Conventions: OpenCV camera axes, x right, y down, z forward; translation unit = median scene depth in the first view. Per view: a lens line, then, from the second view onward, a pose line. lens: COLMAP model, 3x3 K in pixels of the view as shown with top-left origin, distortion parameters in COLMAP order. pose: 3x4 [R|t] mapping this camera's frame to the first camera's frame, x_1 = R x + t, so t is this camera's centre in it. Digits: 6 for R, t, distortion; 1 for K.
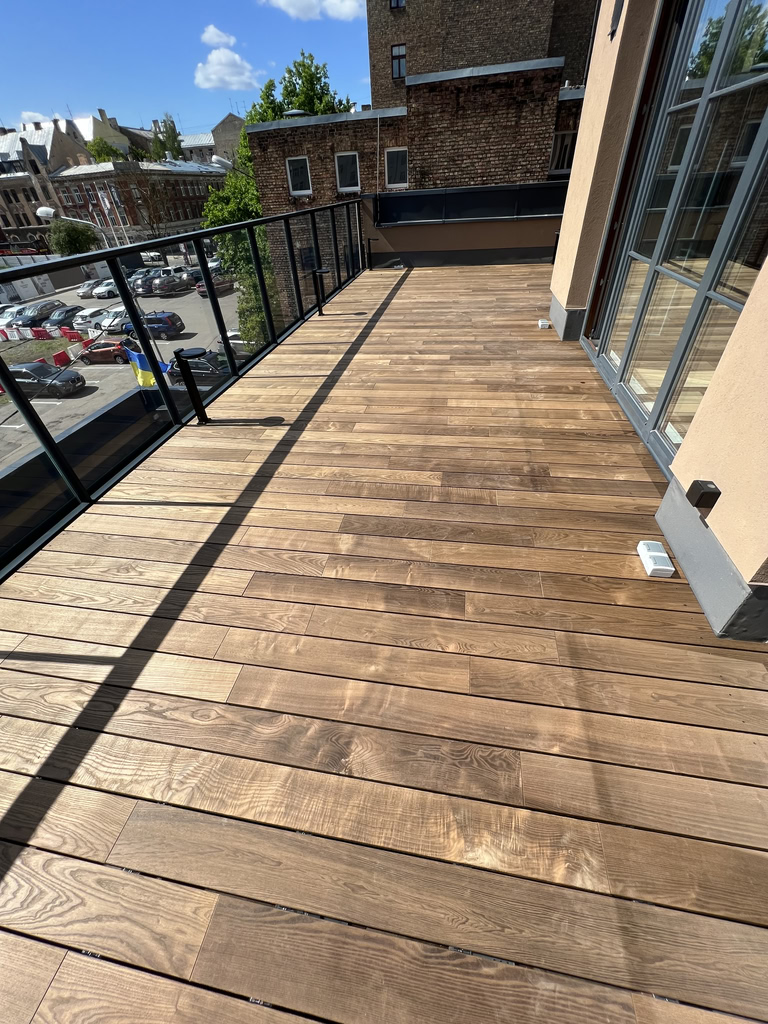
lens RADIAL K [[408.5, 0, 383.5], [0, 408.5, 511.5], [0, 0, 1]] dist [0.001504, 0.000019]
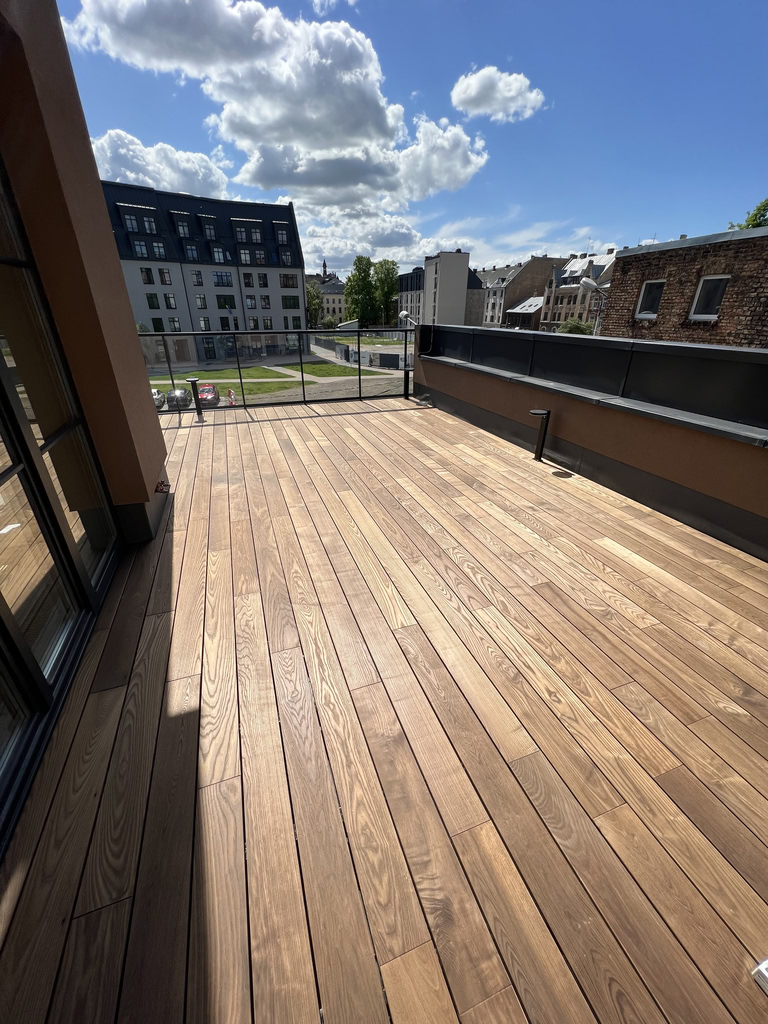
lens RADIAL K [[408.5, 0, 383.1], [0, 408.5, 511.8], [0, 0, 1]] dist [0.001504, 0.000019]
pose [[0.490752, 0.438430, -0.752955, 0.353501], [-0.568406, 0.816058, 0.104705, -0.220318], [0.660361, 0.376600, 0.649689, 0.231930]]
